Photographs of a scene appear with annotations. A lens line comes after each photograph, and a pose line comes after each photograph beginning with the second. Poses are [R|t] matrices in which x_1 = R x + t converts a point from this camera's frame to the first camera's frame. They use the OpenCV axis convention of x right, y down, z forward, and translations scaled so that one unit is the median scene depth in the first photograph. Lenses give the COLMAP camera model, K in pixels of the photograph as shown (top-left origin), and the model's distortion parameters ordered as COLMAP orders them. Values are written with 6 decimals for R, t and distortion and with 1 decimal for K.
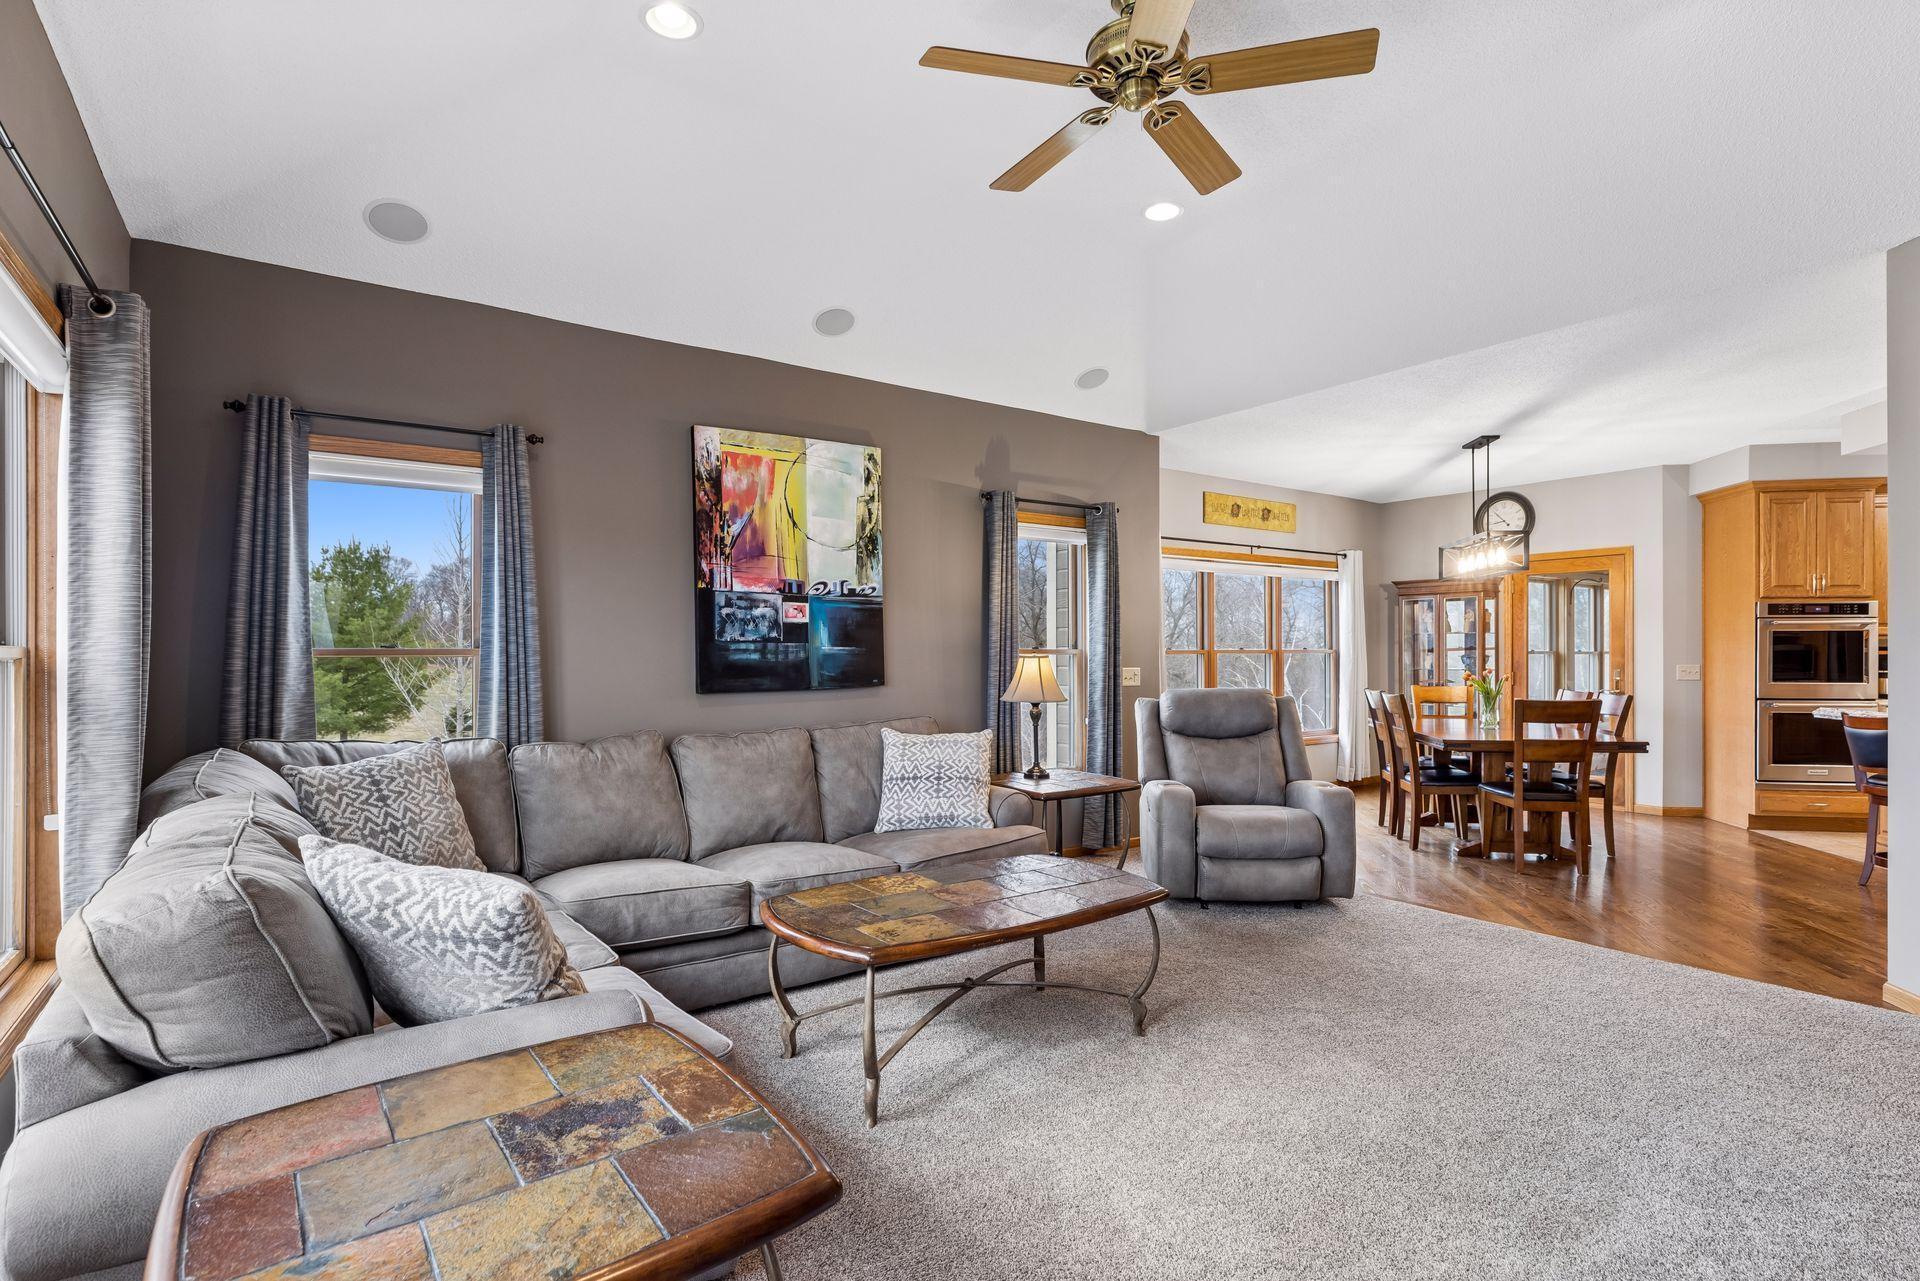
lens RADIAL K [[945.3, 0, 966.6], [0, 945.3, 654.7], [0, 0, 1]] dist [-0.009670, -0.000730]
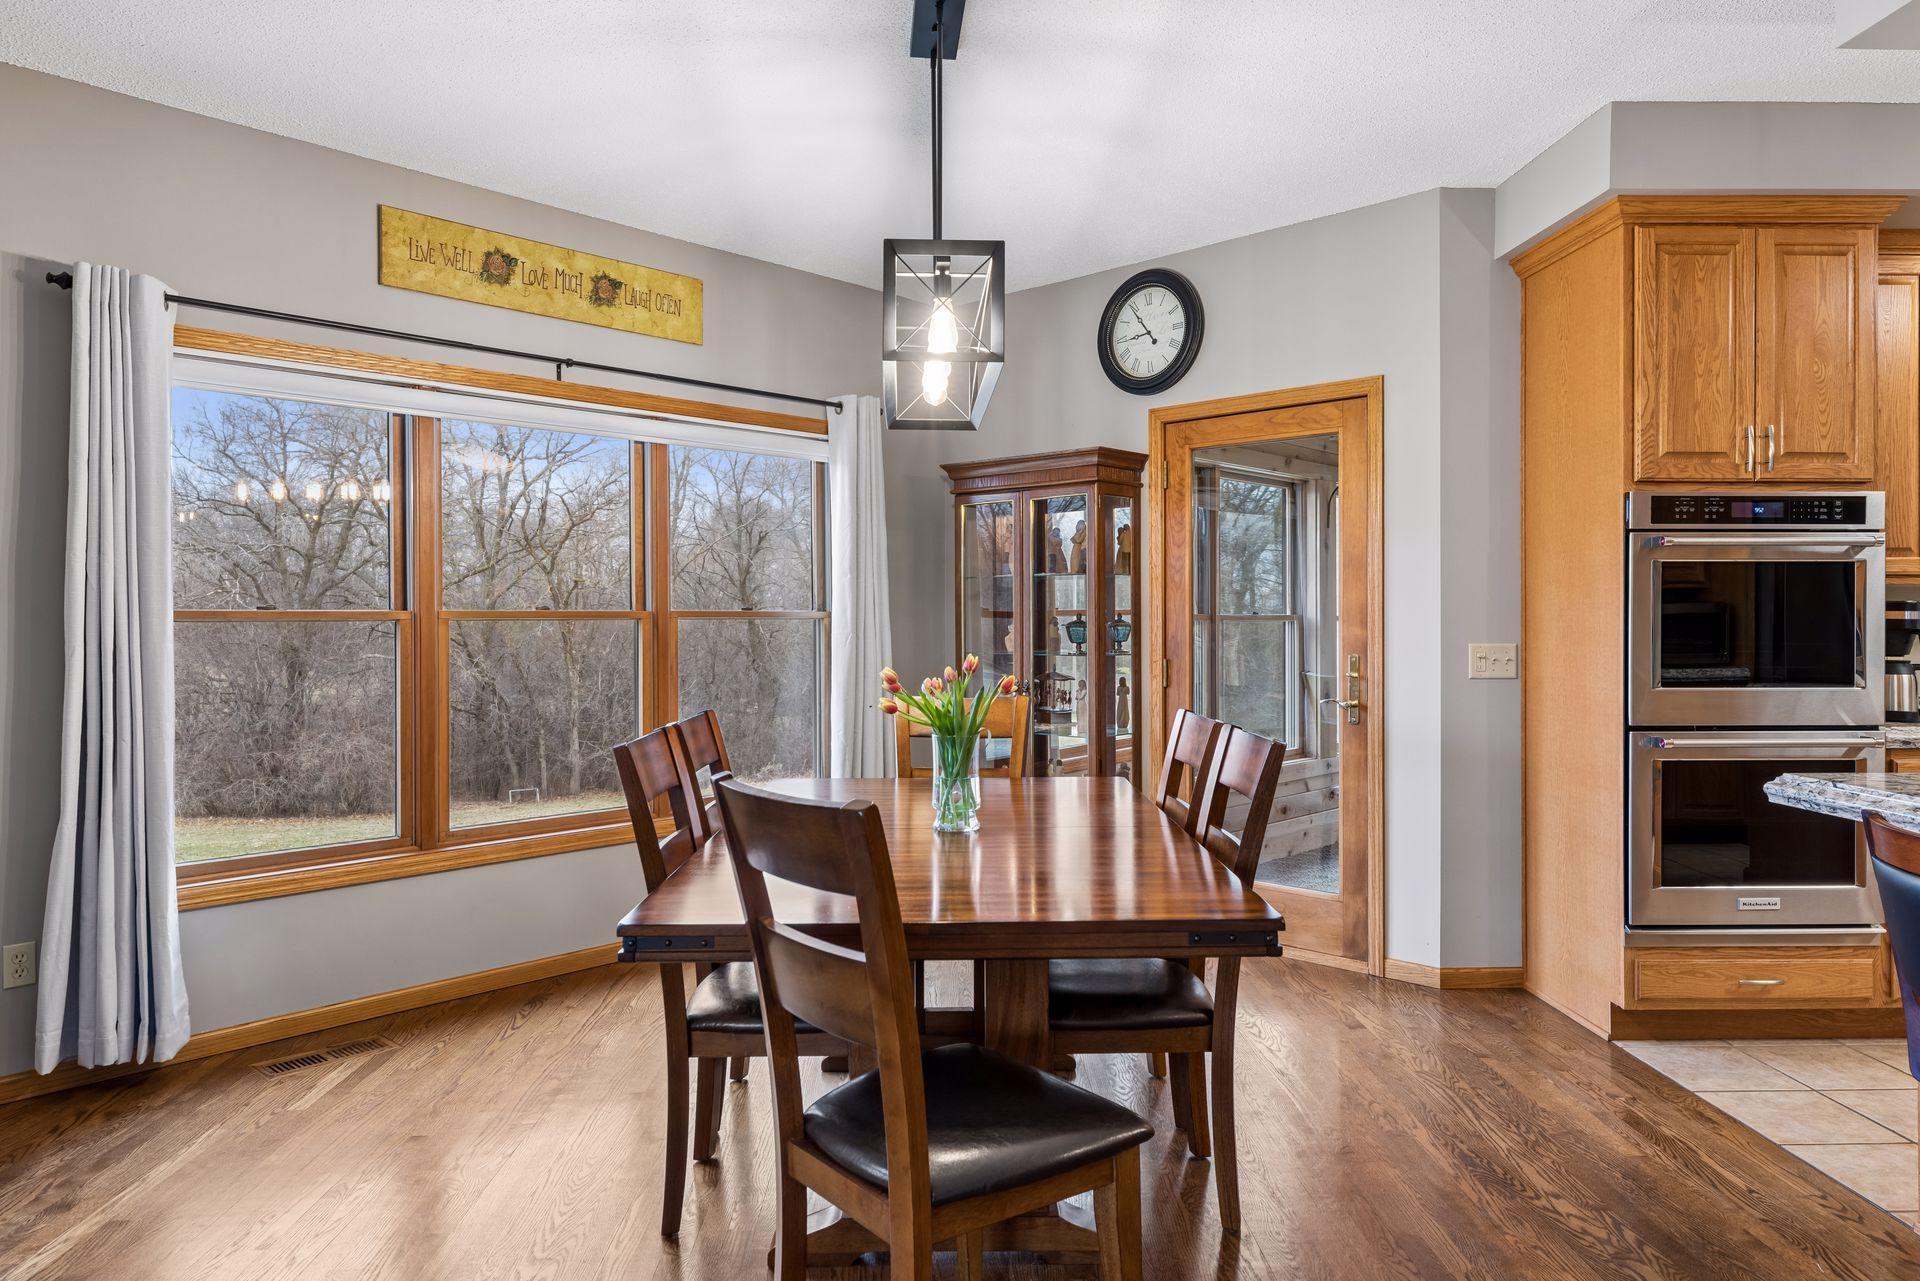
lens RADIAL K [[1236.9, 0, 960.1], [0, 1236.9, 623.2], [0, 0, 1]] dist [0.007992, -0.002281]
pose [[0.981698, -0.001148, 0.190440, 0.443271], [0.001344, 0.999999, -0.000901, 0.001465], [-0.190438, 0.001140, 0.981698, 0.512821]]
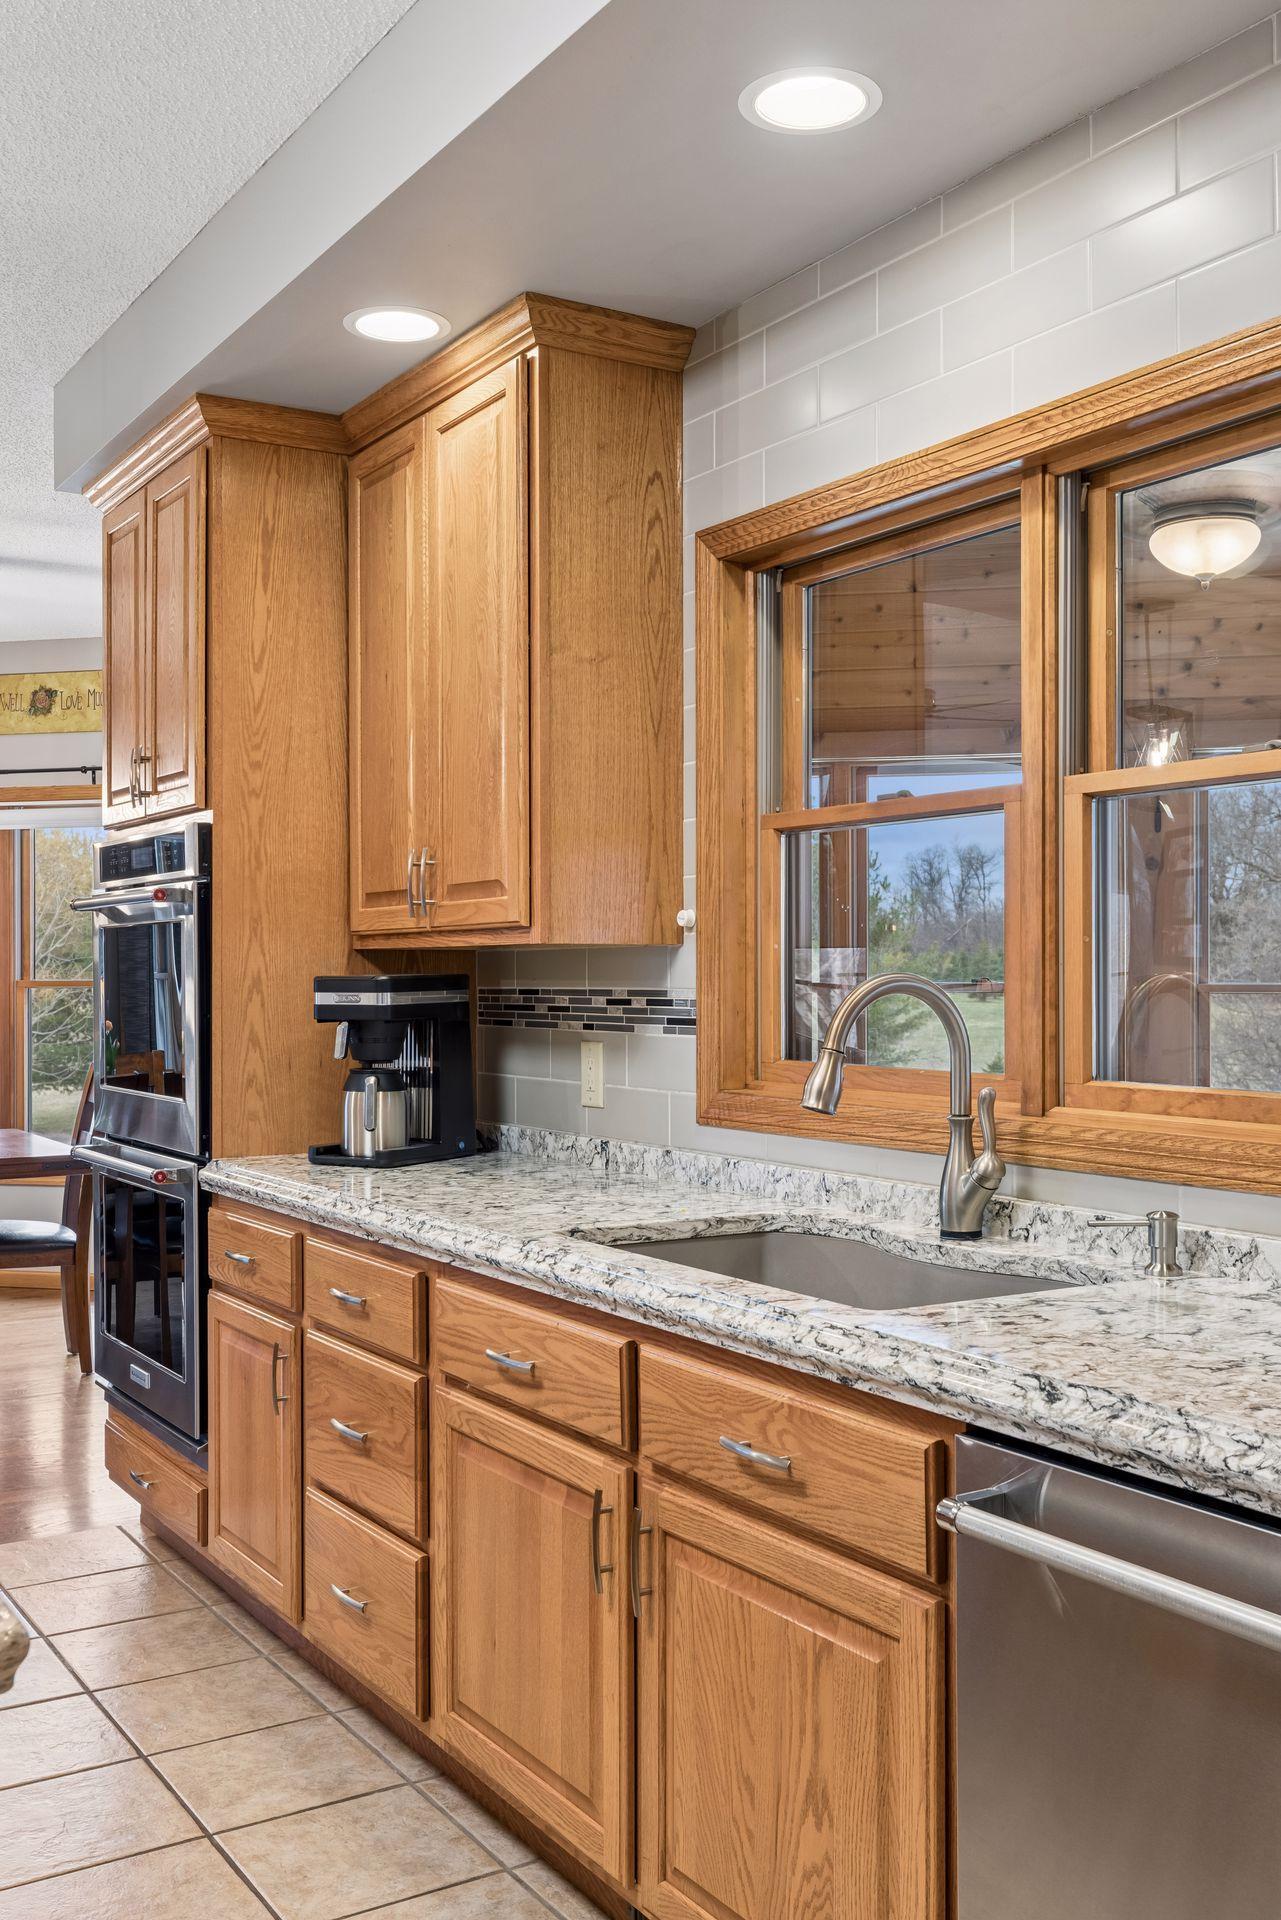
lens RADIAL K [[1851.2, 0, 634.9], [0, 1851.2, 970.6], [0, 0, 1]] dist [0.008166, 0.000000]
pose [[0.654290, -0.000920, -0.756243, 1.446684], [-0.004604, 0.999976, -0.005200, -0.007300], [0.756230, 0.006884, 0.654270, 0.697002]]
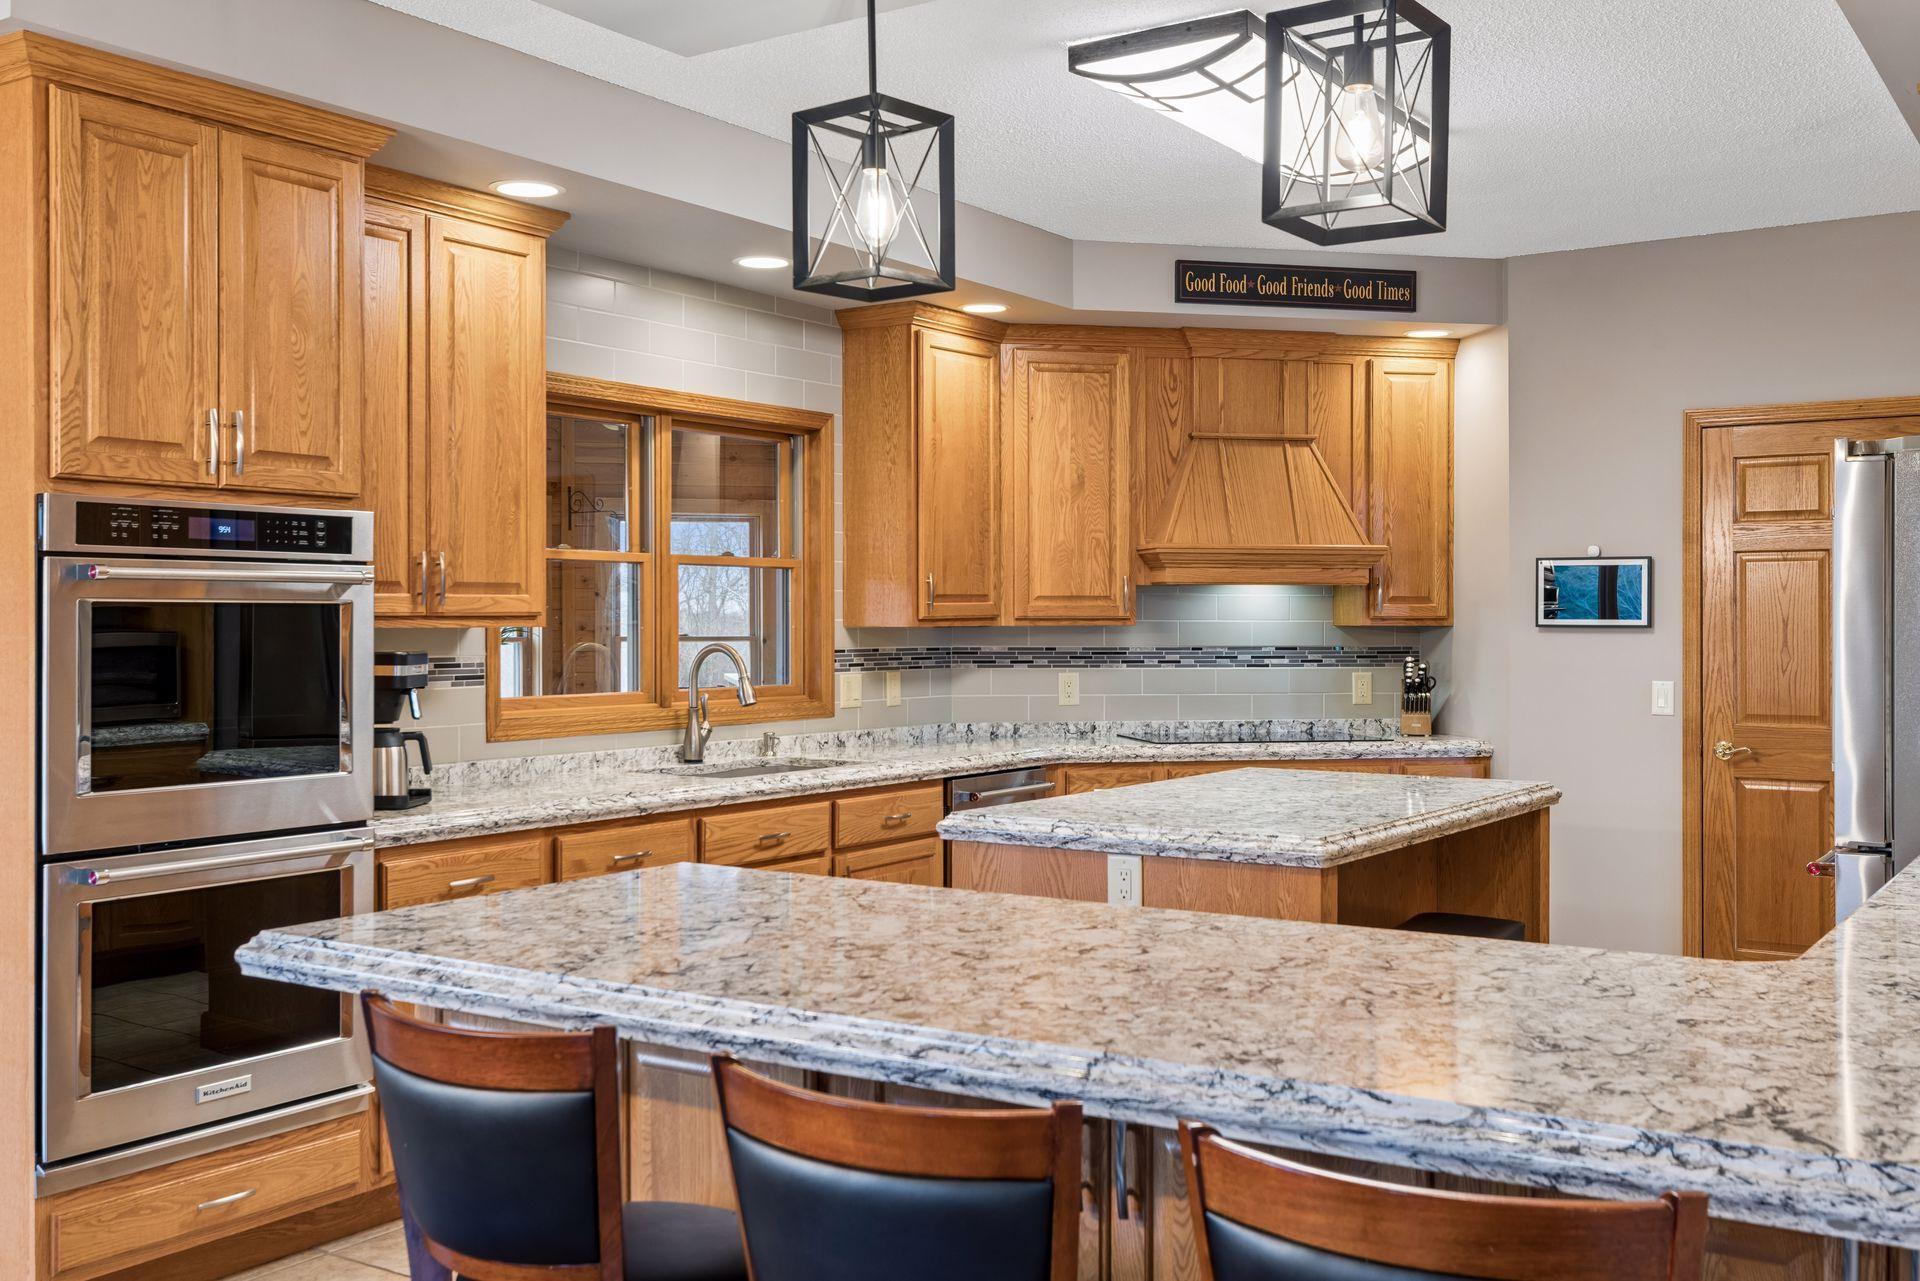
lens RADIAL K [[1851.2, 0, 971.7], [0, 1851.2, 621.4], [0, 0, 1]] dist [0.008166, 0.000000]
pose [[0.406507, -0.001293, 0.913647, 0.461020], [0.002860, 0.999996, 0.000143, -0.018827], [-0.913643, 0.002555, 0.406509, 0.535845]]
